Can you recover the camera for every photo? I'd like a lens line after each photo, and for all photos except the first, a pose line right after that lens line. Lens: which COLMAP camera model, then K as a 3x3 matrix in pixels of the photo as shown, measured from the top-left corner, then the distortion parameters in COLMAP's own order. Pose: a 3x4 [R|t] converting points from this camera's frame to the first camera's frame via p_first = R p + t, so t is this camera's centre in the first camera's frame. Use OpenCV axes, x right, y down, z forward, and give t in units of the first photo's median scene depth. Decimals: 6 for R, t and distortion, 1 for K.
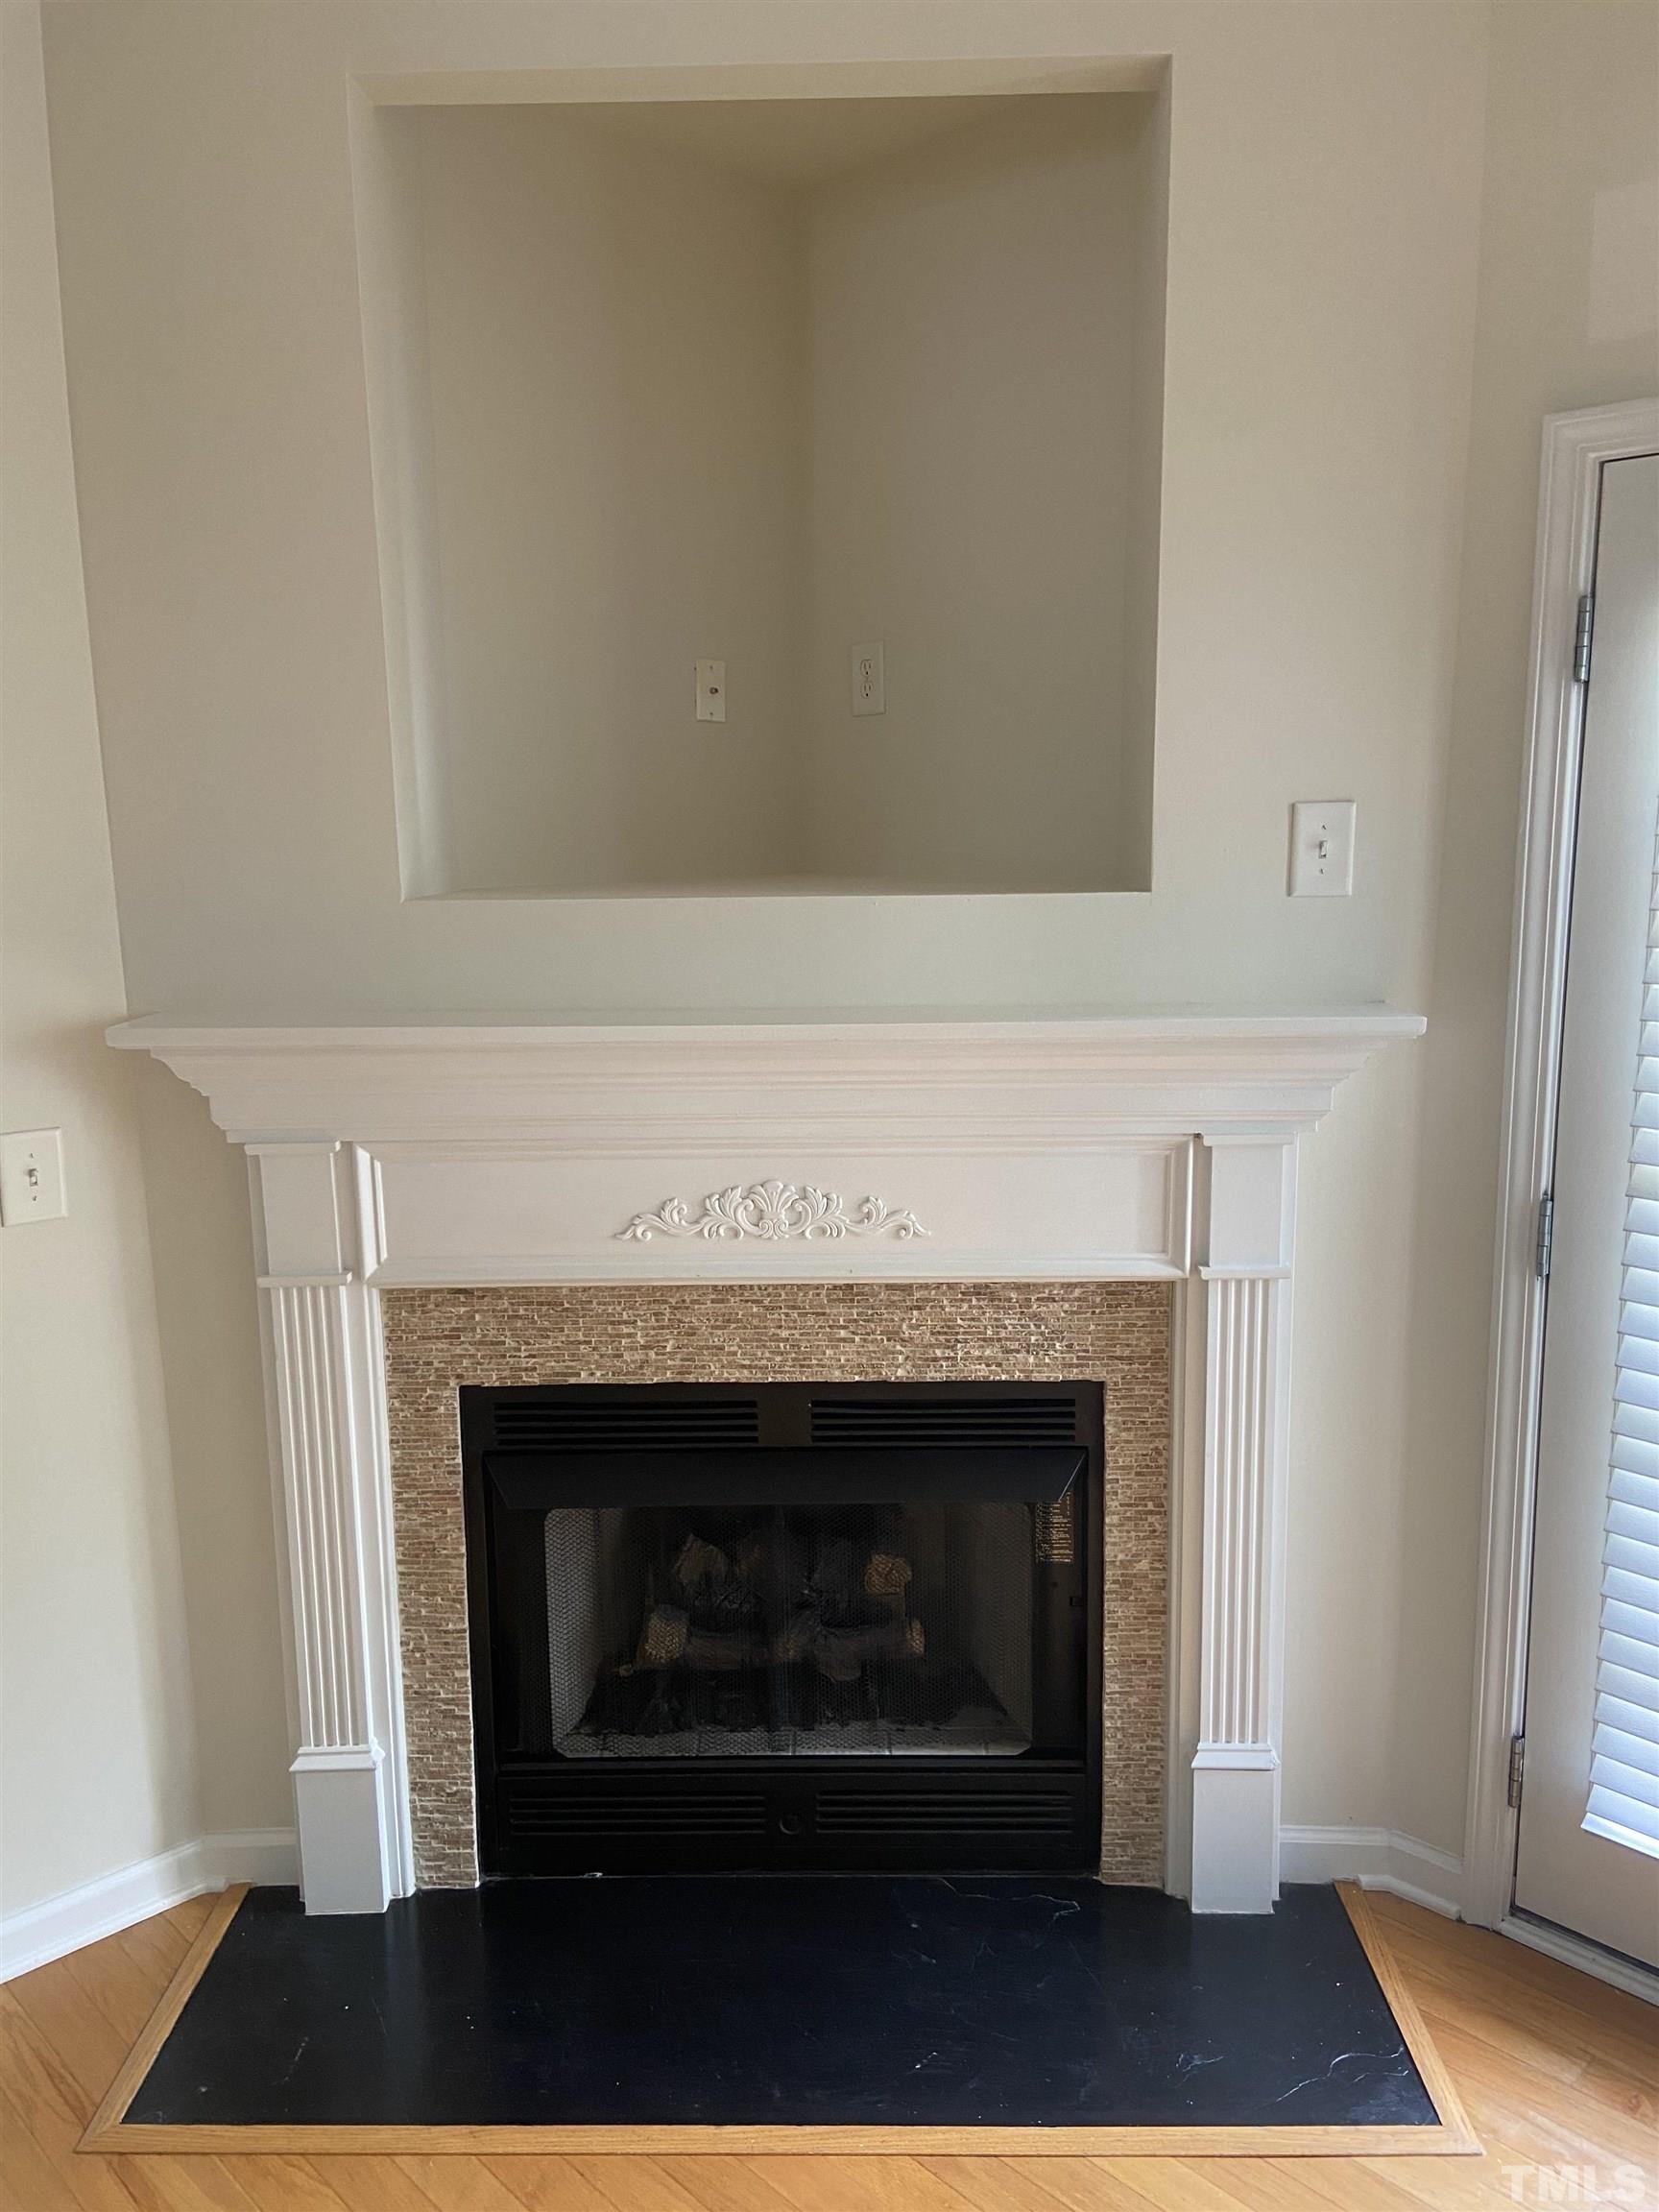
lens RADIAL K [[1696.9, 0, 829.5], [0, 1696.9, 1106.0], [0, 0, 1]] dist [0.118150, -0.135696]
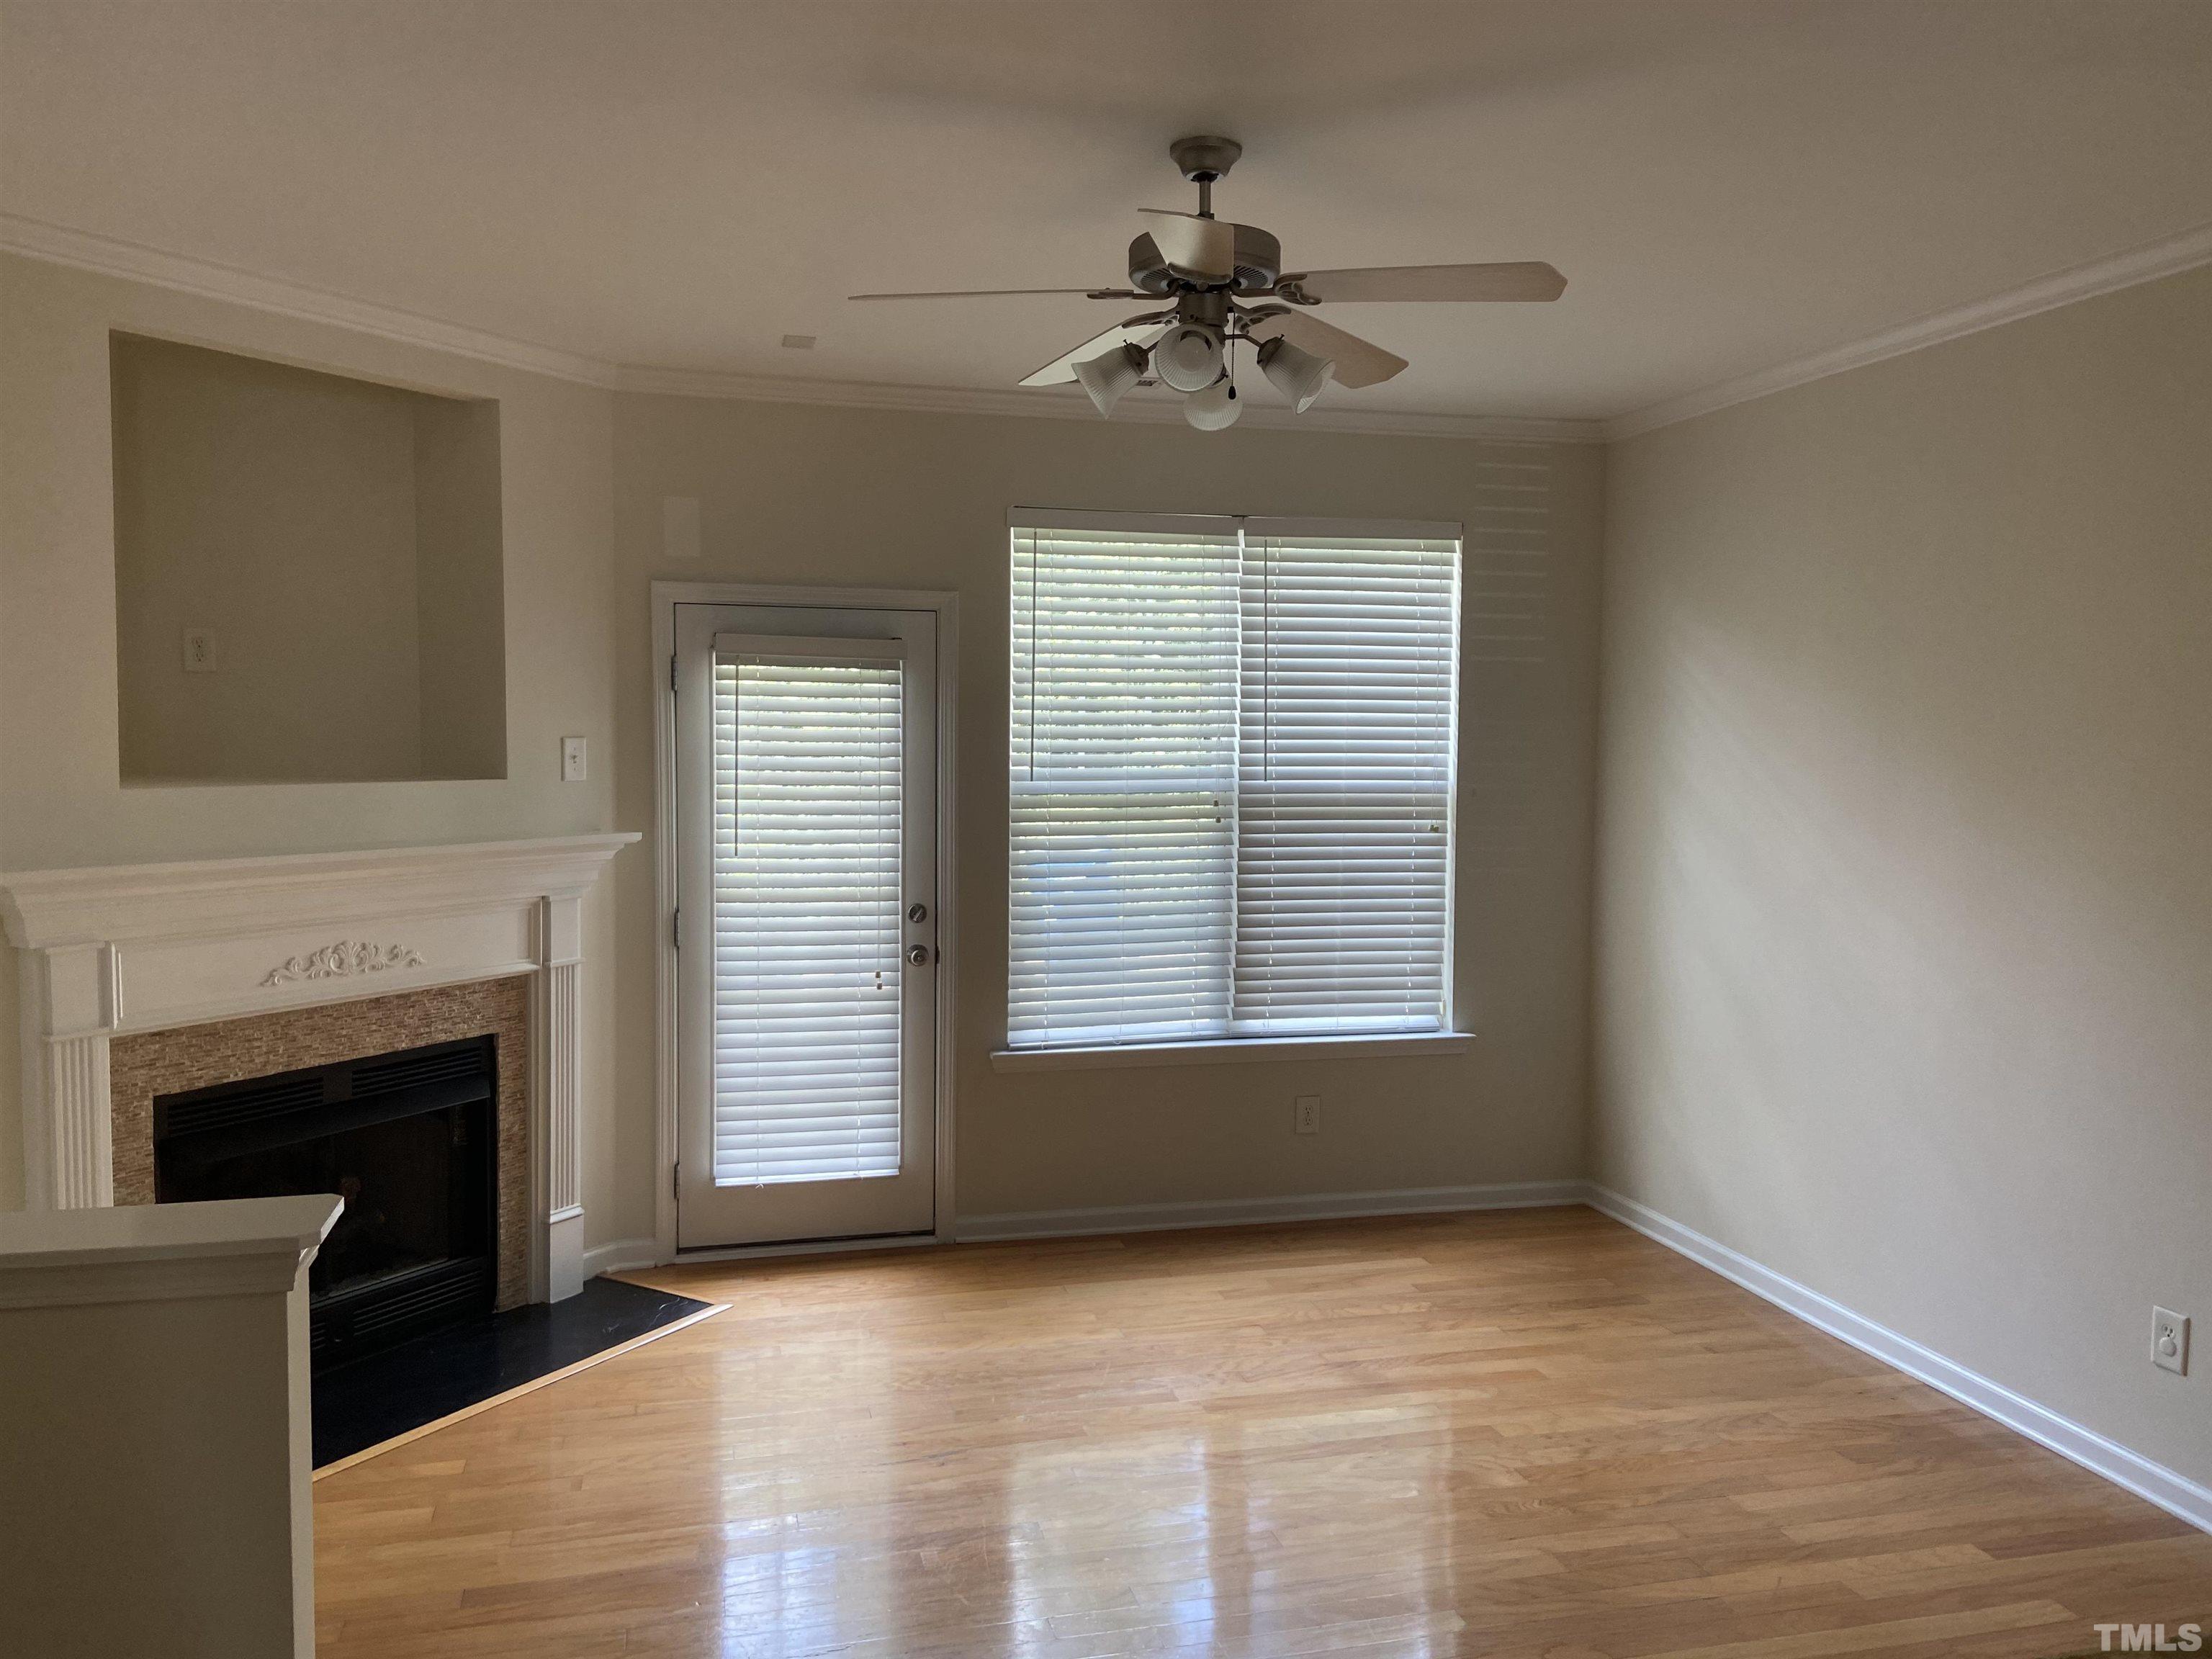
lens RADIAL K [[1696.9, 0, 1106.0], [0, 1696.9, 829.5], [0, 0, 1]] dist [0.118150, -0.135696]
pose [[0.503631, -0.036373, 0.863153, -1.157297], [0.137712, 0.989718, -0.038646, 0.104137], [-0.852872, 0.138329, 0.503462, -0.590015]]
